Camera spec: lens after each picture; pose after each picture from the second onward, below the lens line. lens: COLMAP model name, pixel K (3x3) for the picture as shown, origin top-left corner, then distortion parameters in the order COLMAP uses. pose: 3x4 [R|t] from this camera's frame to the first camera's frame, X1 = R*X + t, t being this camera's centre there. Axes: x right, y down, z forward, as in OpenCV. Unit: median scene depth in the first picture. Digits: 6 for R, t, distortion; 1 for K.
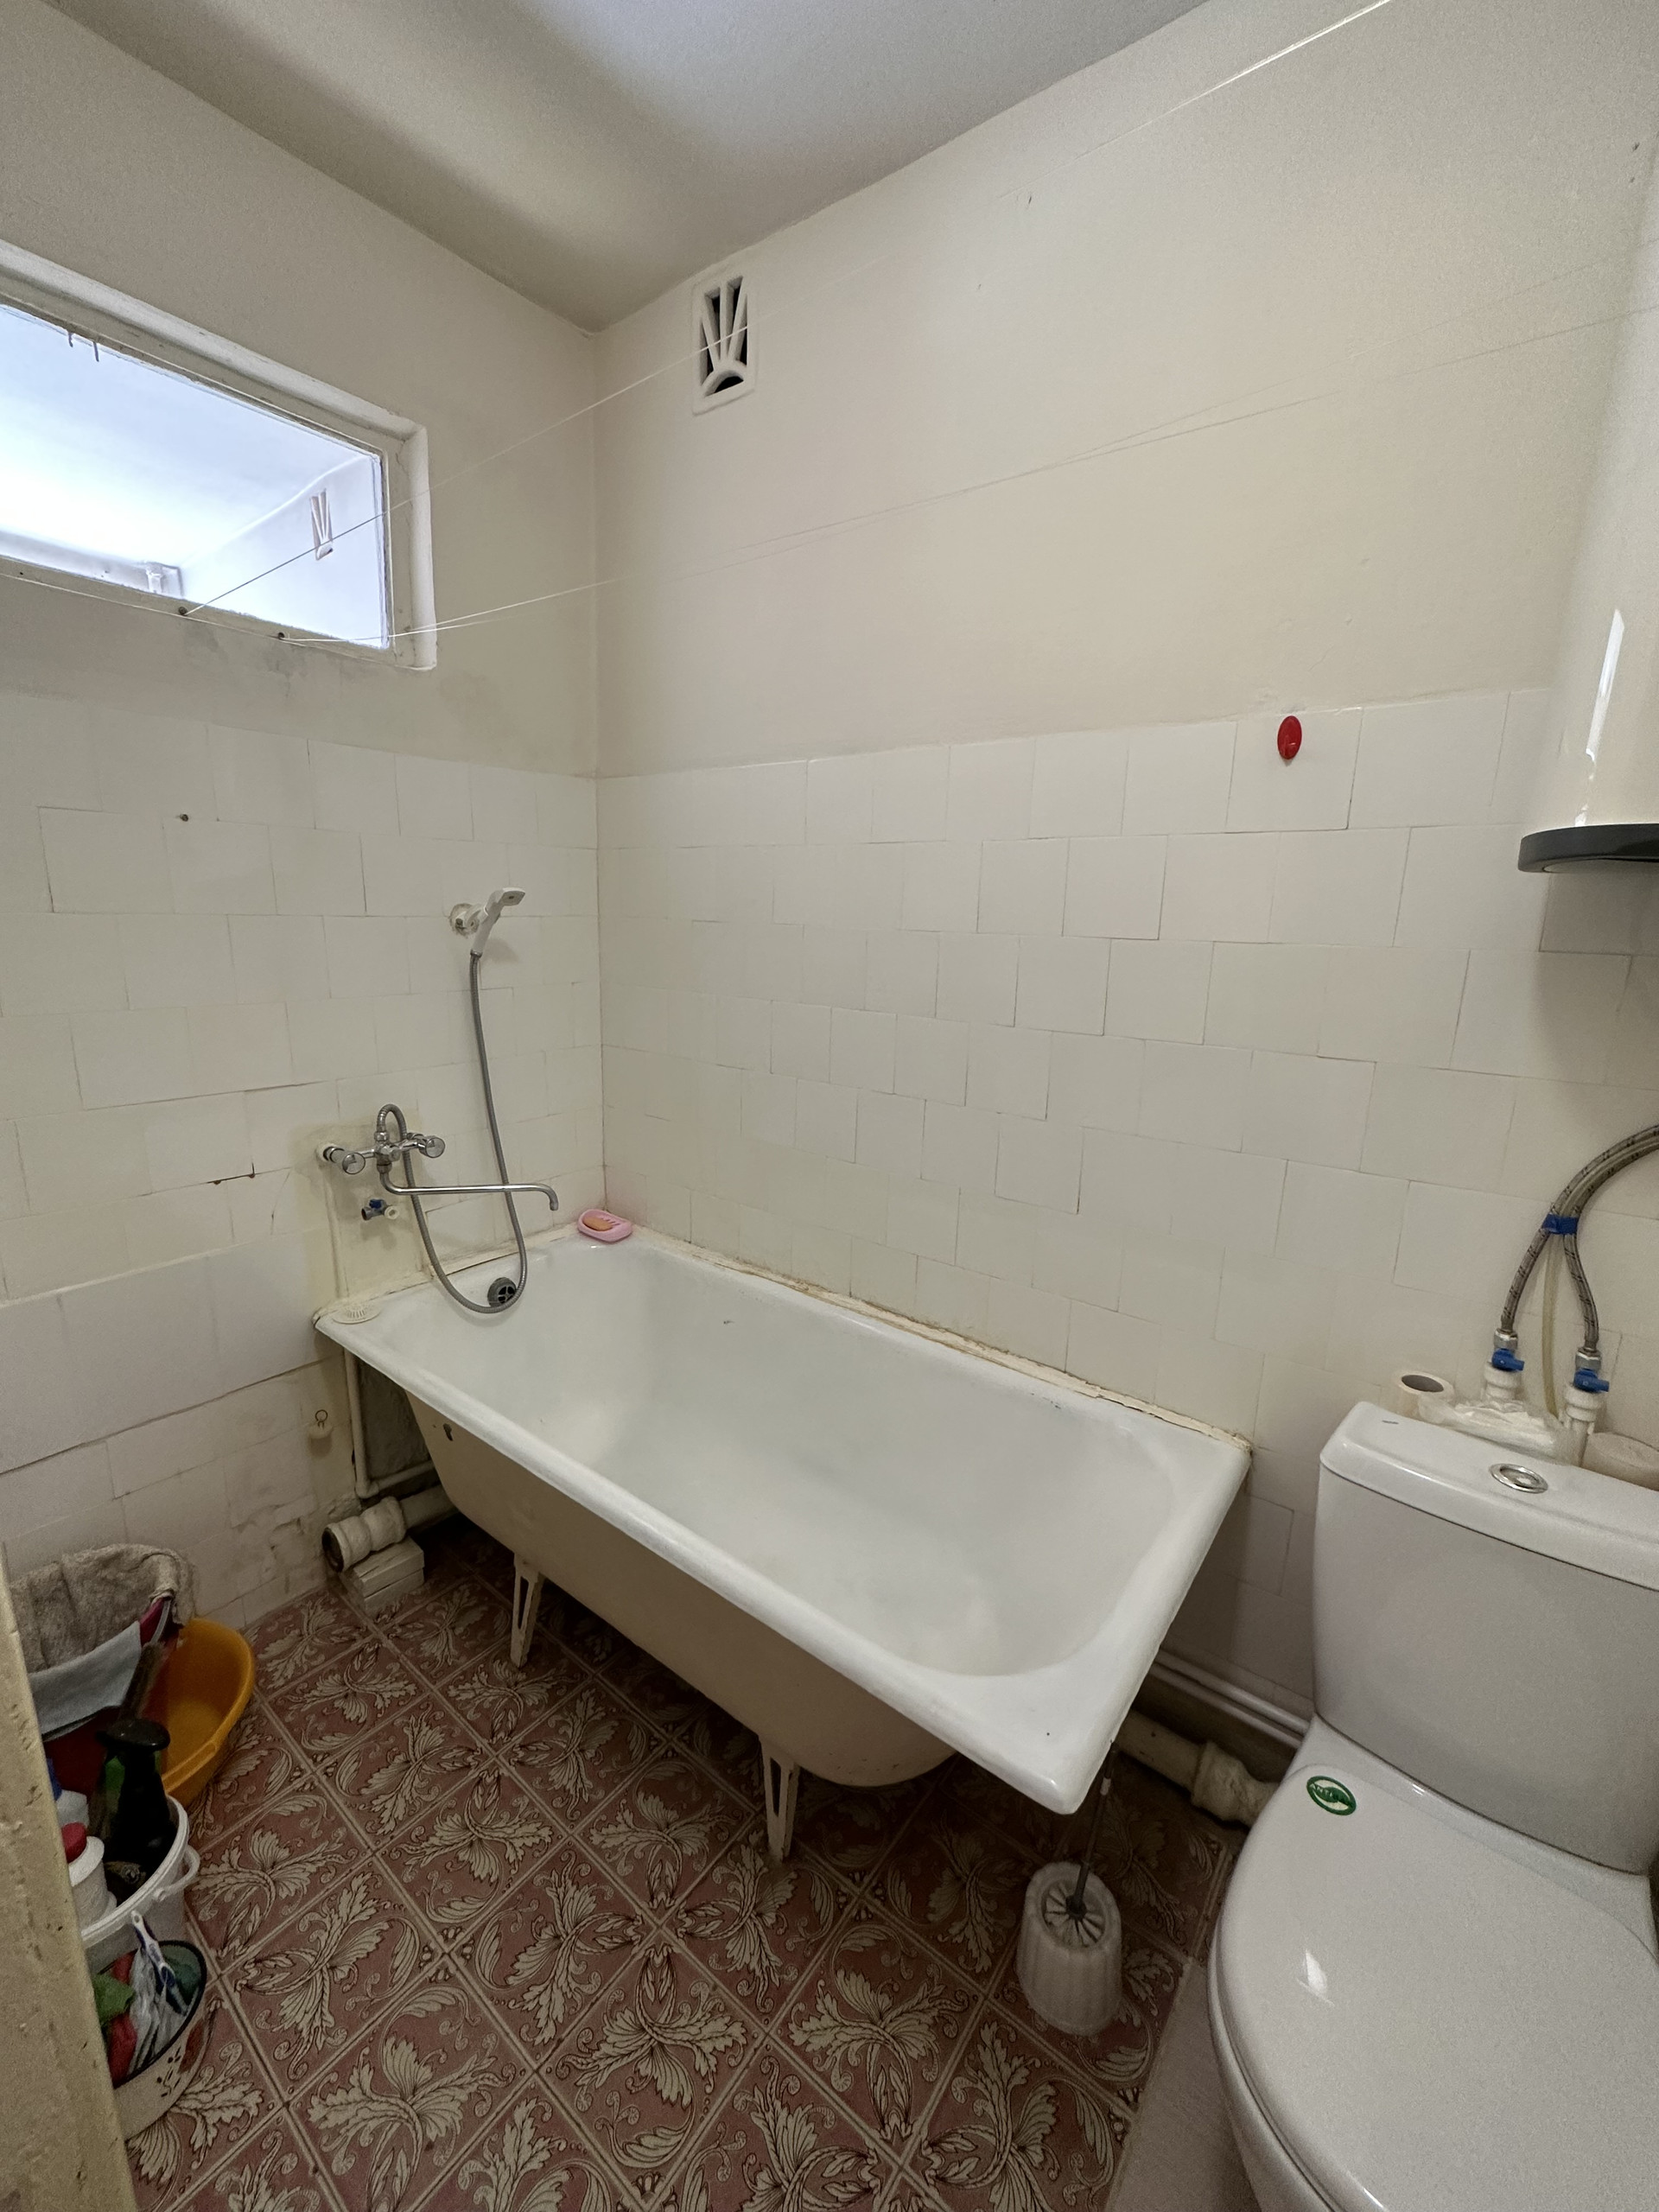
lens RADIAL K [[884.5, 0, 826.8], [0, 884.5, 1107.1], [0, 0, 1]] dist [-0.004154, 0.000925]
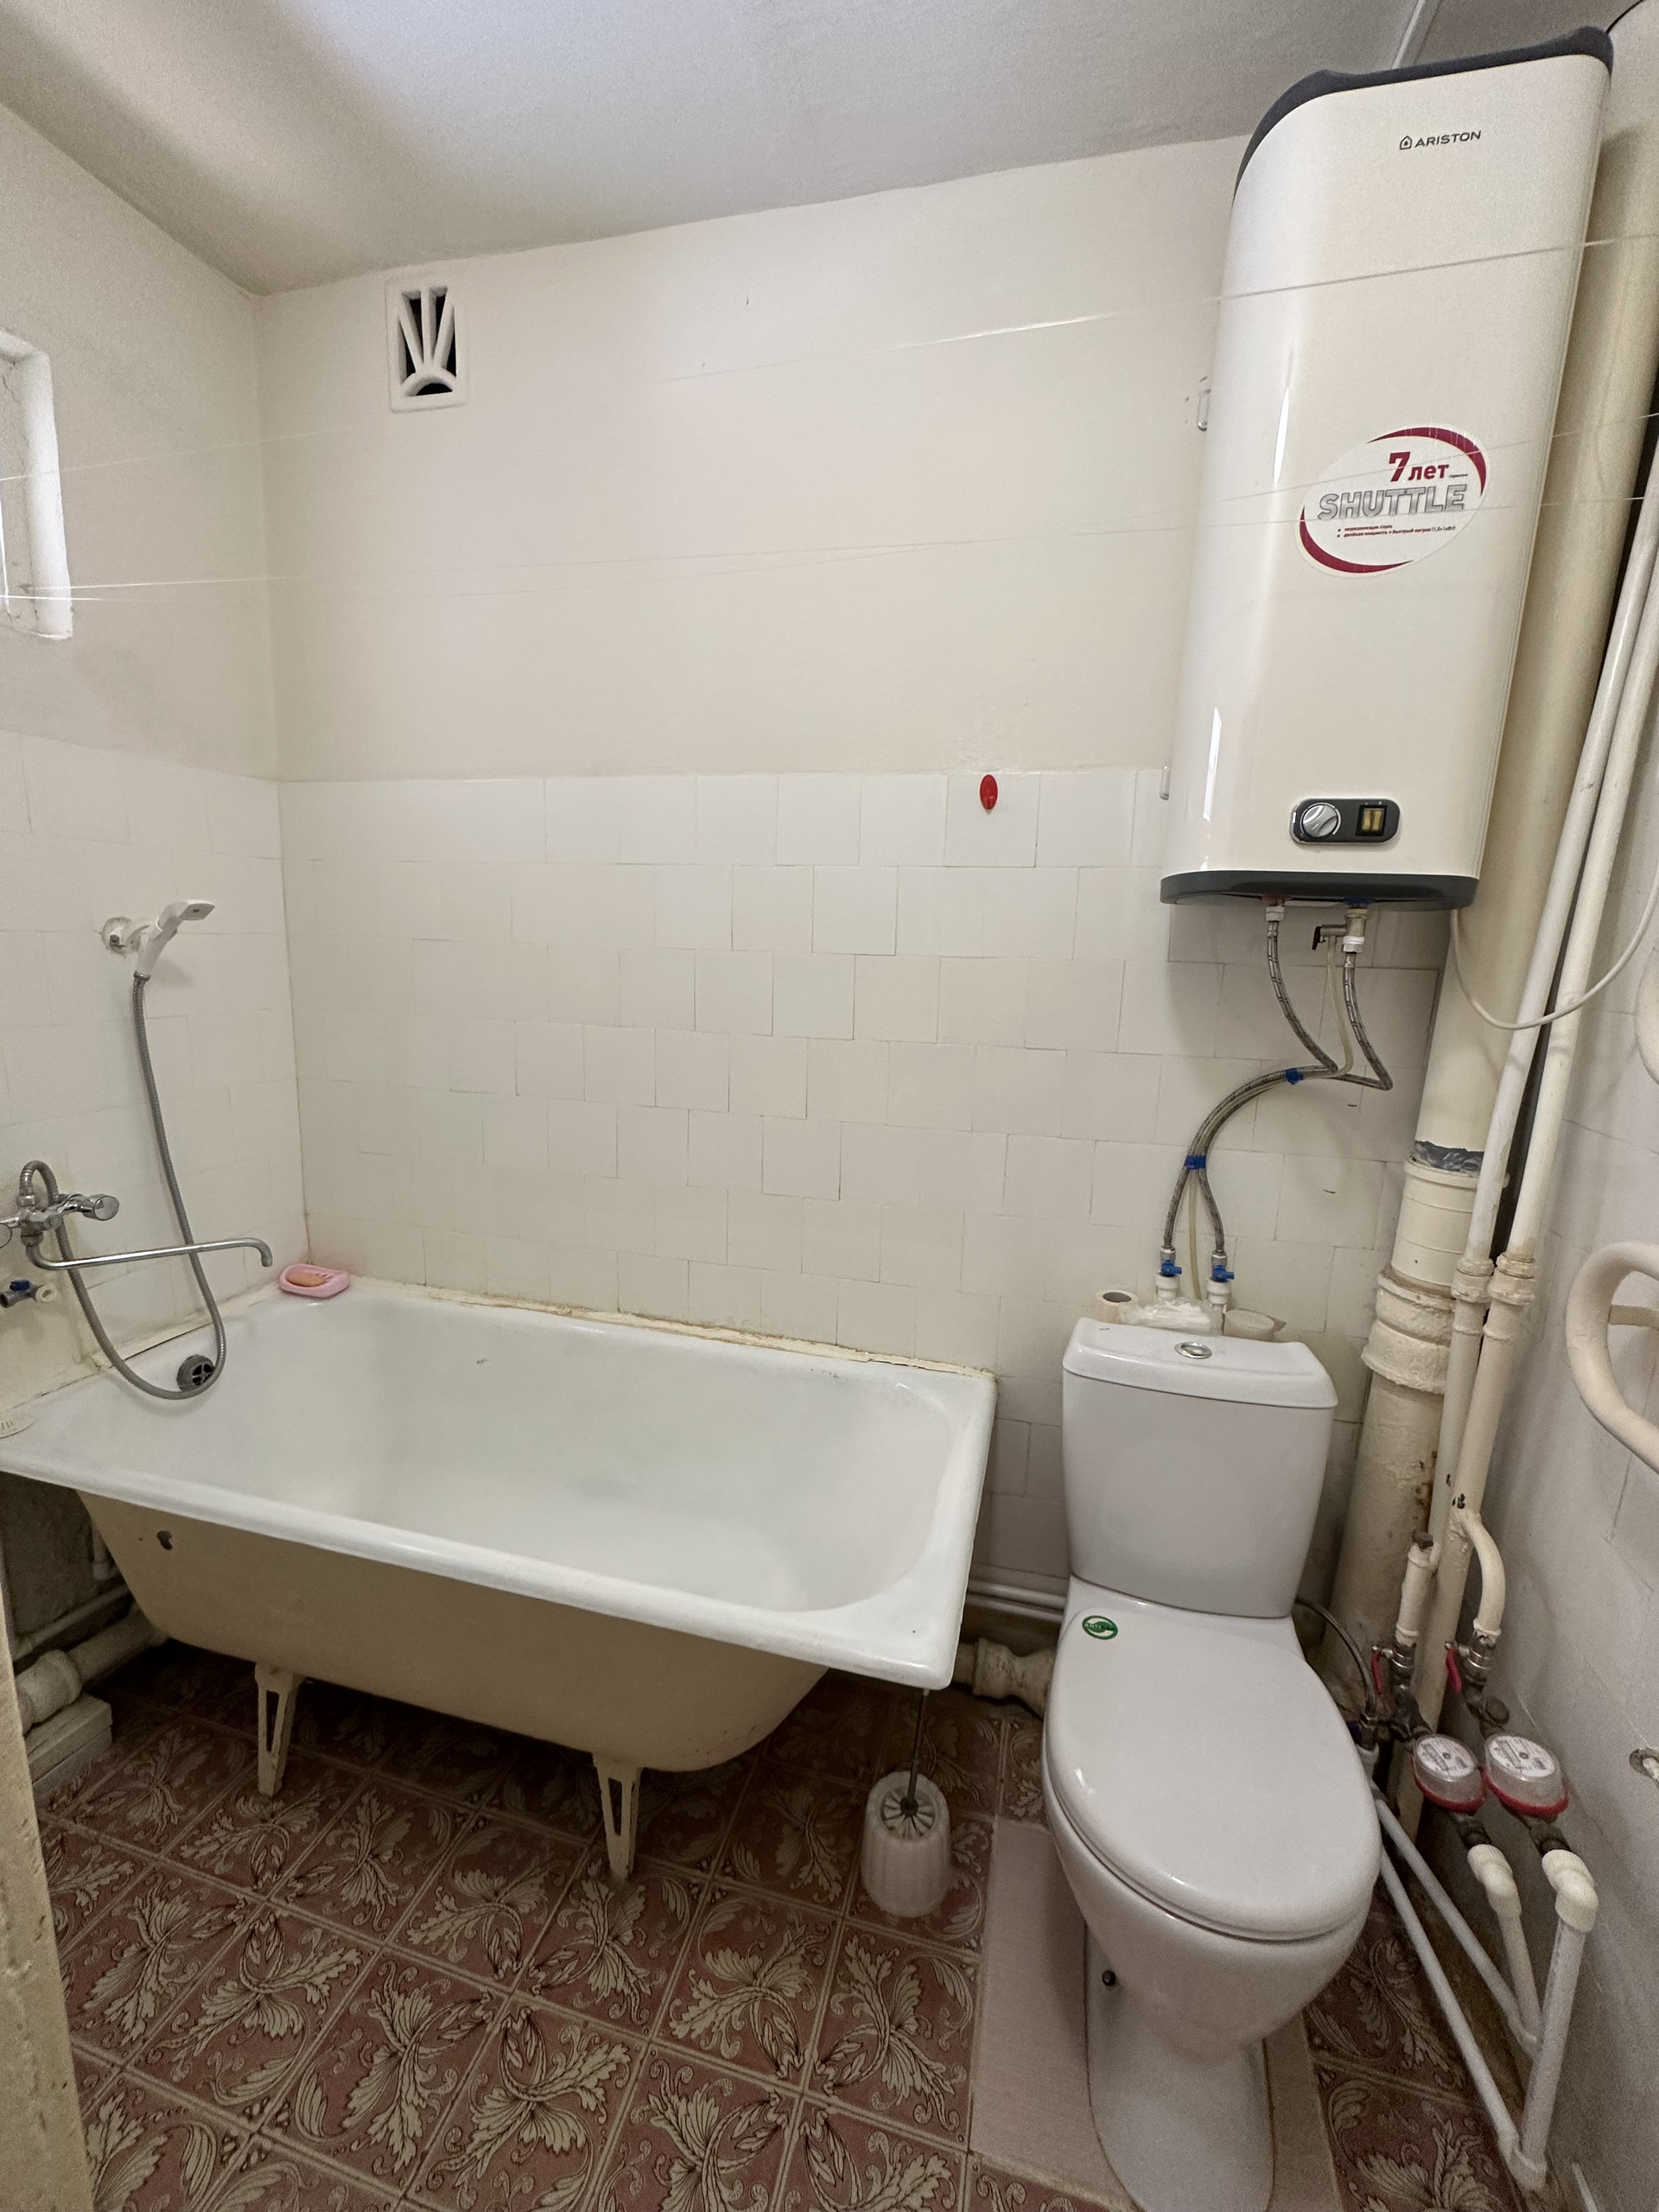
lens RADIAL K [[884.5, 0, 830.2], [0, 884.5, 1107.2], [0, 0, 1]] dist [-0.004154, 0.000925]
pose [[0.922886, -0.066211, 0.379339, -0.152025], [0.076869, 0.996956, -0.013002, 0.018133], [-0.377323, 0.041158, 0.925167, -0.038113]]
